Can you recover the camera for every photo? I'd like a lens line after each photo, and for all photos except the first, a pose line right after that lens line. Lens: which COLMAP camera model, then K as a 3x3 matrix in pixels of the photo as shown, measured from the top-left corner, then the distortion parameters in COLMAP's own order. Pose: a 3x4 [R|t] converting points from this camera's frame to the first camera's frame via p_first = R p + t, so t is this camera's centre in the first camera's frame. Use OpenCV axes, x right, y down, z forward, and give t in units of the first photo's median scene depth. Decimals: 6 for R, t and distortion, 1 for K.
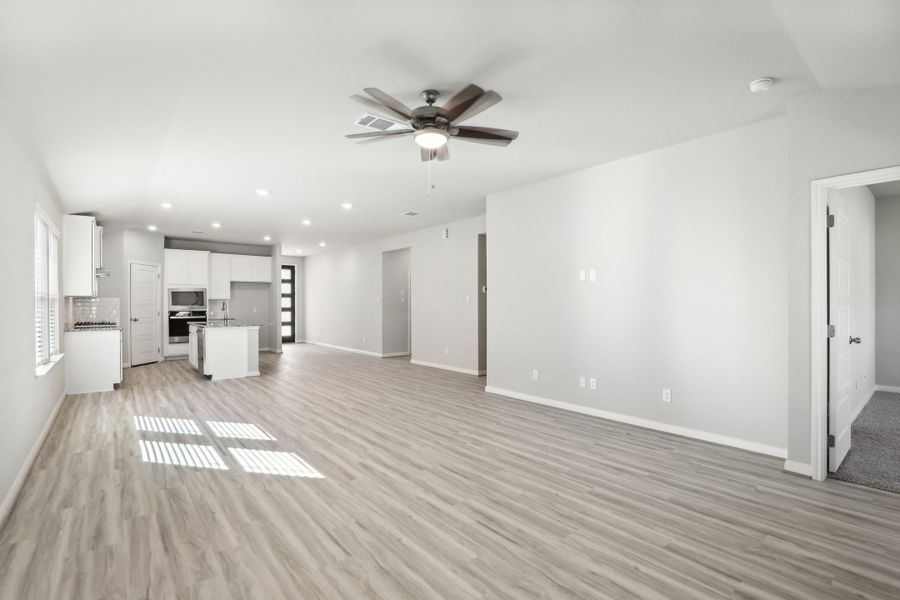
lens RADIAL K [[423.1, 0, 457.0], [0, 423.1, 300.8], [0, 0, 1]] dist [-0.022317, 0.001673]
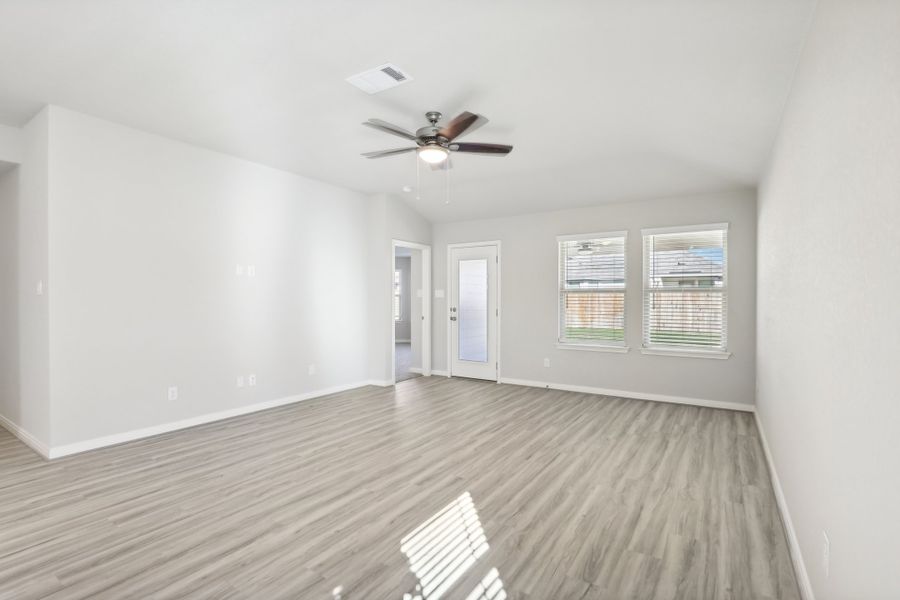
lens RADIAL K [[421.1, 0, 445.2], [0, 421.1, 299.6], [0, 0, 1]] dist [-0.027594, -0.000236]
pose [[-0.284656, 0.002544, 0.958626, -0.877803], [-0.006246, 0.999970, -0.004509, 0.009240], [-0.958609, -0.007271, -0.284631, 0.983399]]
